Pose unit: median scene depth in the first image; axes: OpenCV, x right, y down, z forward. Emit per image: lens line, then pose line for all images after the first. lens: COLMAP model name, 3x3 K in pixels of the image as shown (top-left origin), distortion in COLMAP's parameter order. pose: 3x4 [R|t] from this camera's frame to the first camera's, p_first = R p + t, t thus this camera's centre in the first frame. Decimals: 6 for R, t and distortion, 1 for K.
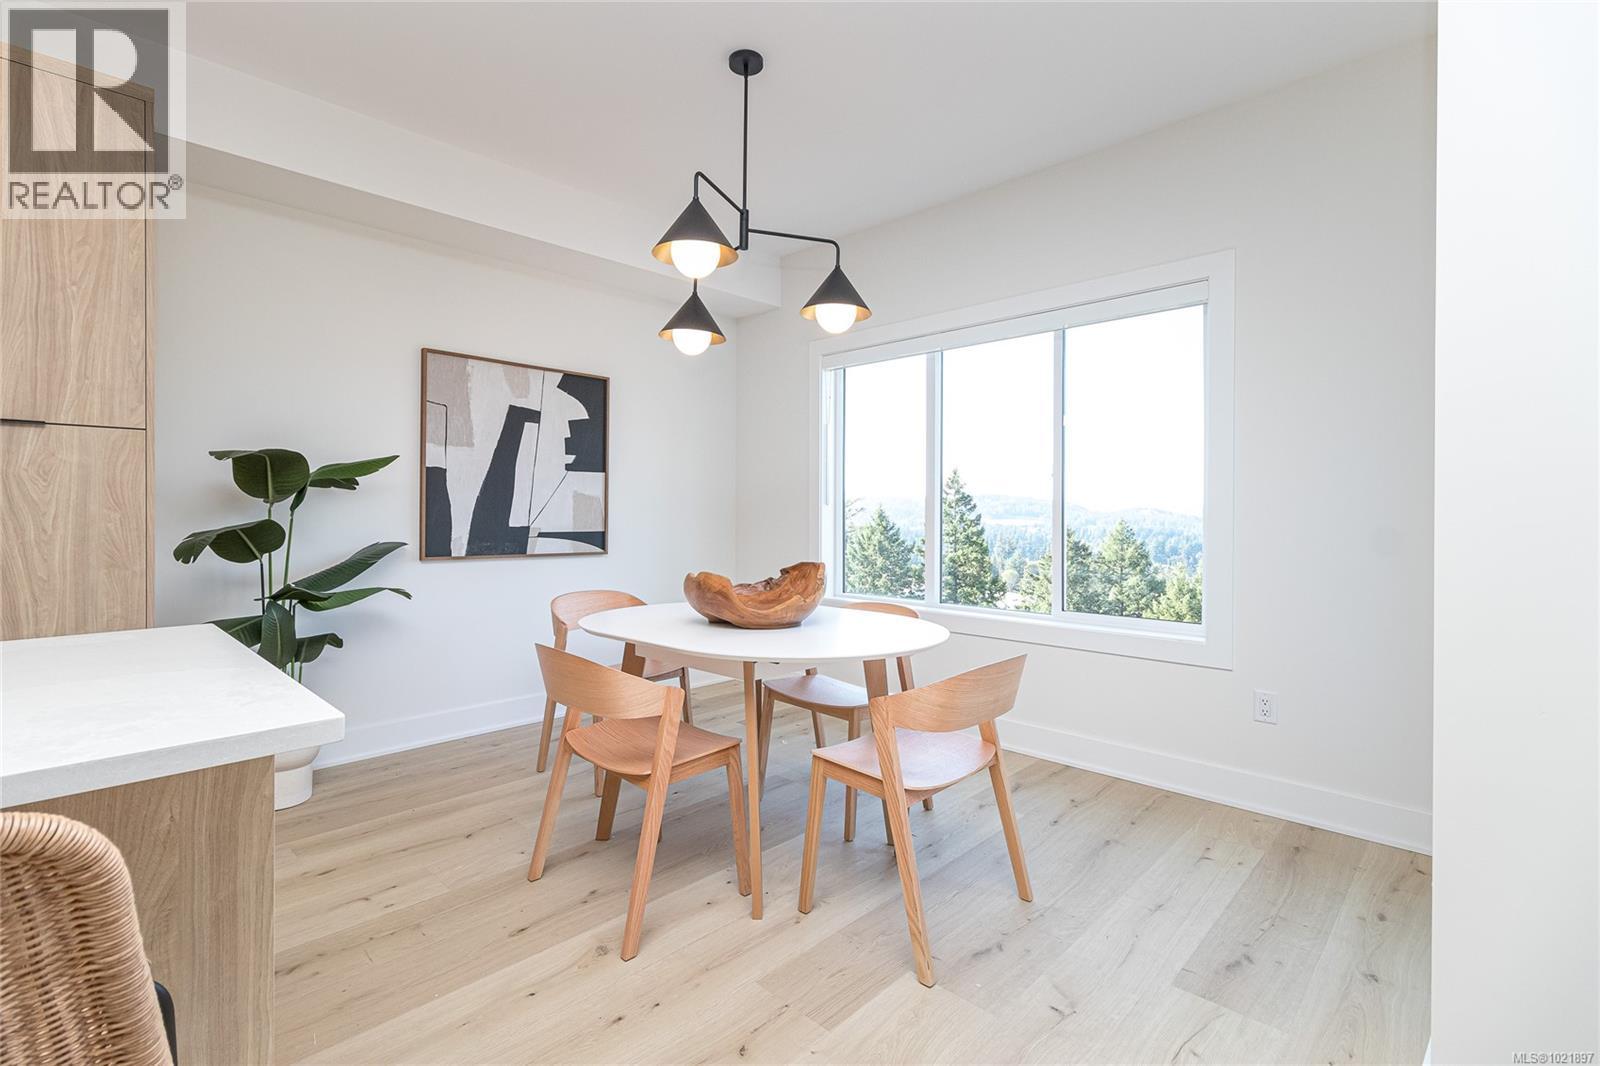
lens RADIAL K [[735.5, 0, 779.4], [0, 735.5, 513.4], [0, 0, 1]] dist [0.005533, -0.000912]
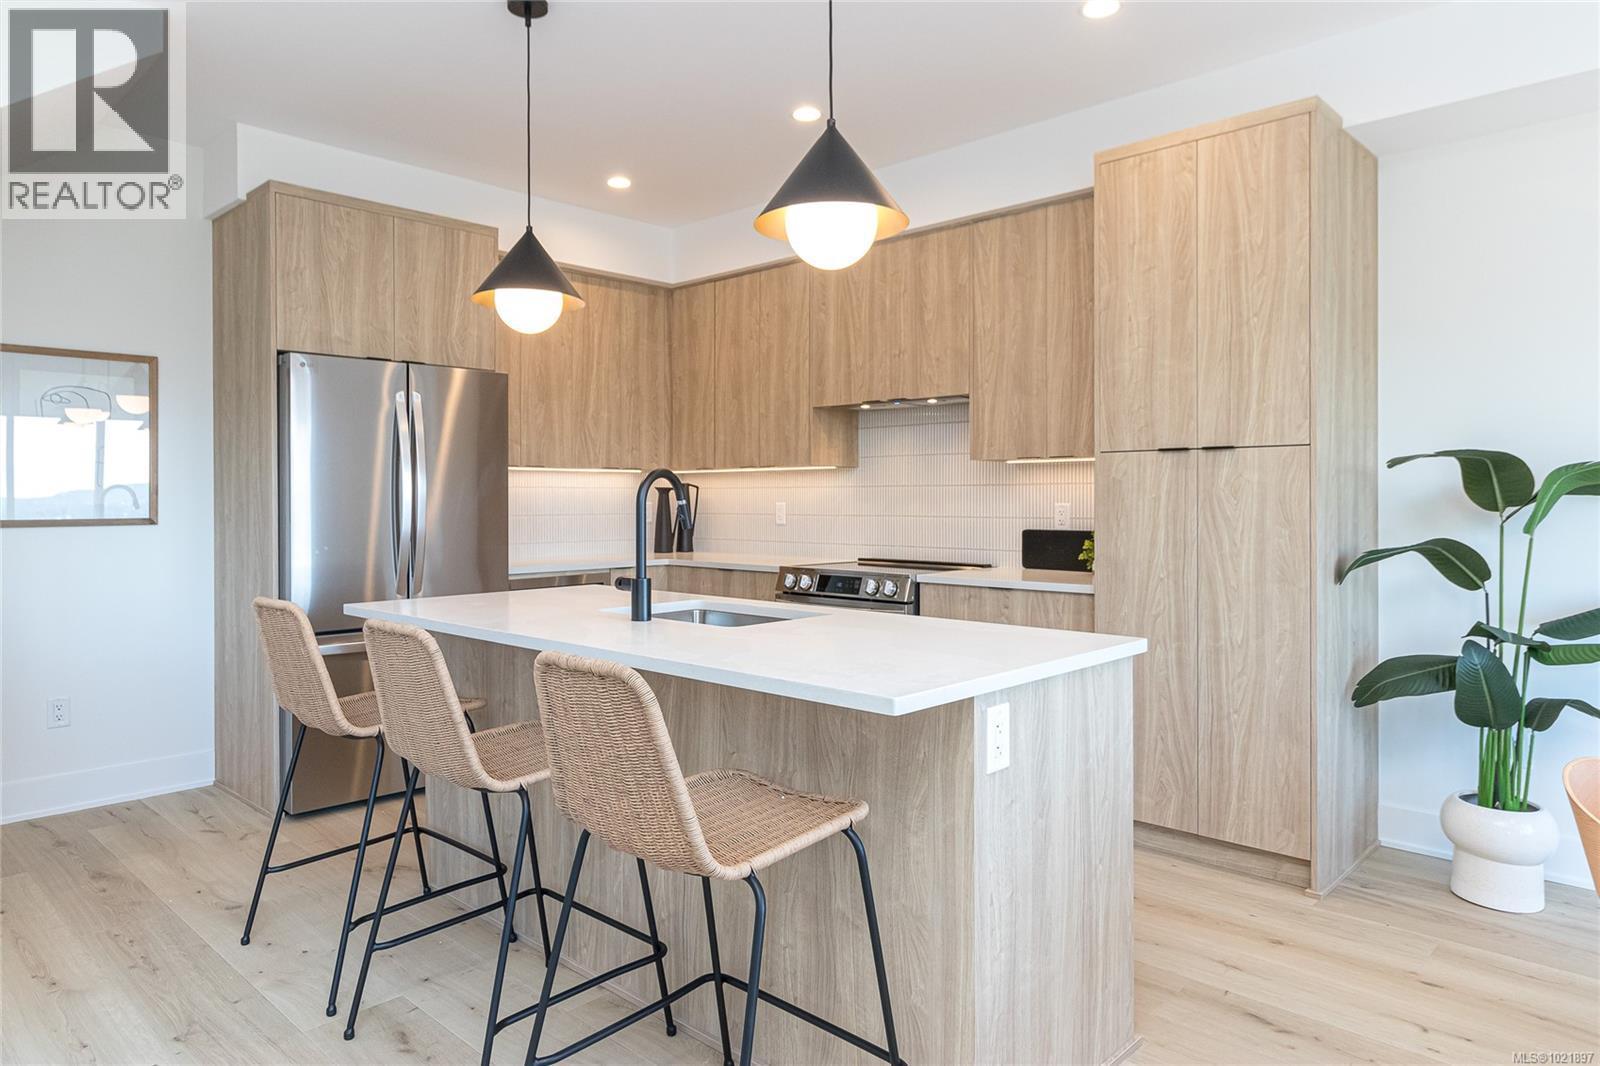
lens RADIAL K [[1008.1, 0, 785.8], [0, 1008.1, 500.8], [0, 0, 1]] dist [0.003221, 0.002541]
pose [[0.015814, -0.002695, -0.999871, 0.388350], [-0.003393, 0.999990, -0.002749, -0.027140], [0.999869, 0.003436, 0.015805, 0.229445]]
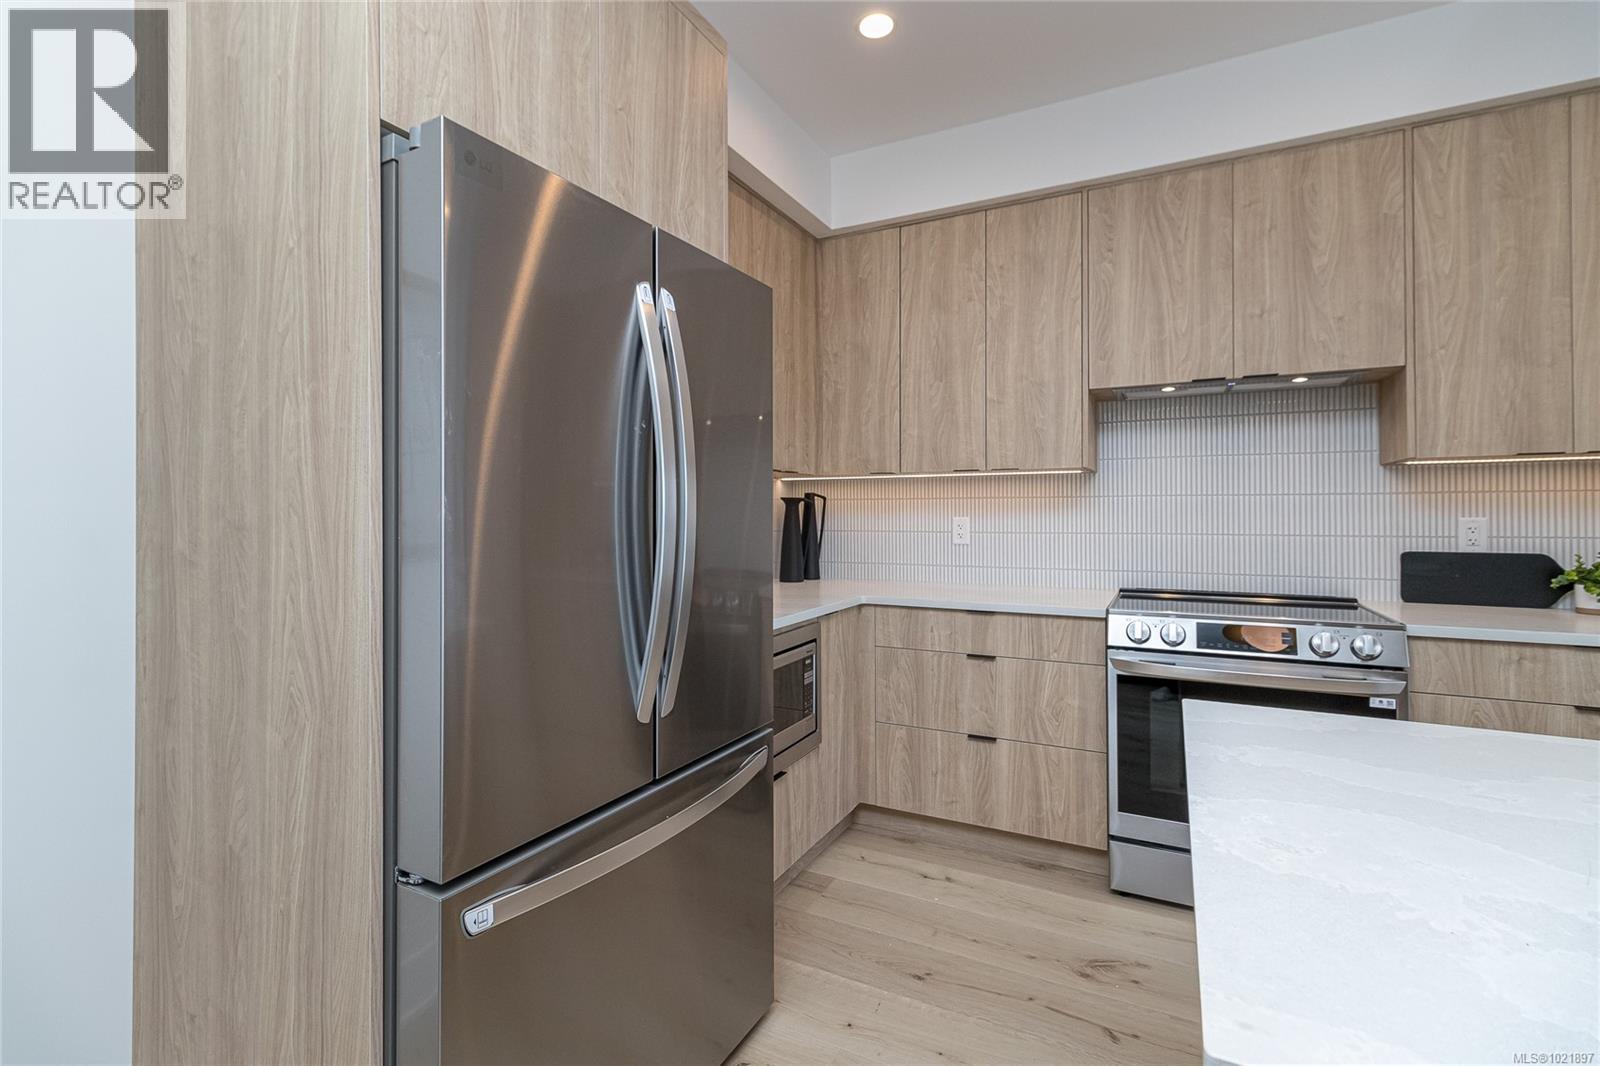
lens RADIAL K [[735.5, 0, 786.8], [0, 735.5, 504.6], [0, 0, 1]] dist [0.005533, -0.000912]
pose [[0.296285, -0.014659, -0.954987, -0.575242], [-0.000140, 0.999882, -0.015392, -0.030400], [0.955100, 0.004694, 0.296248, -0.354665]]
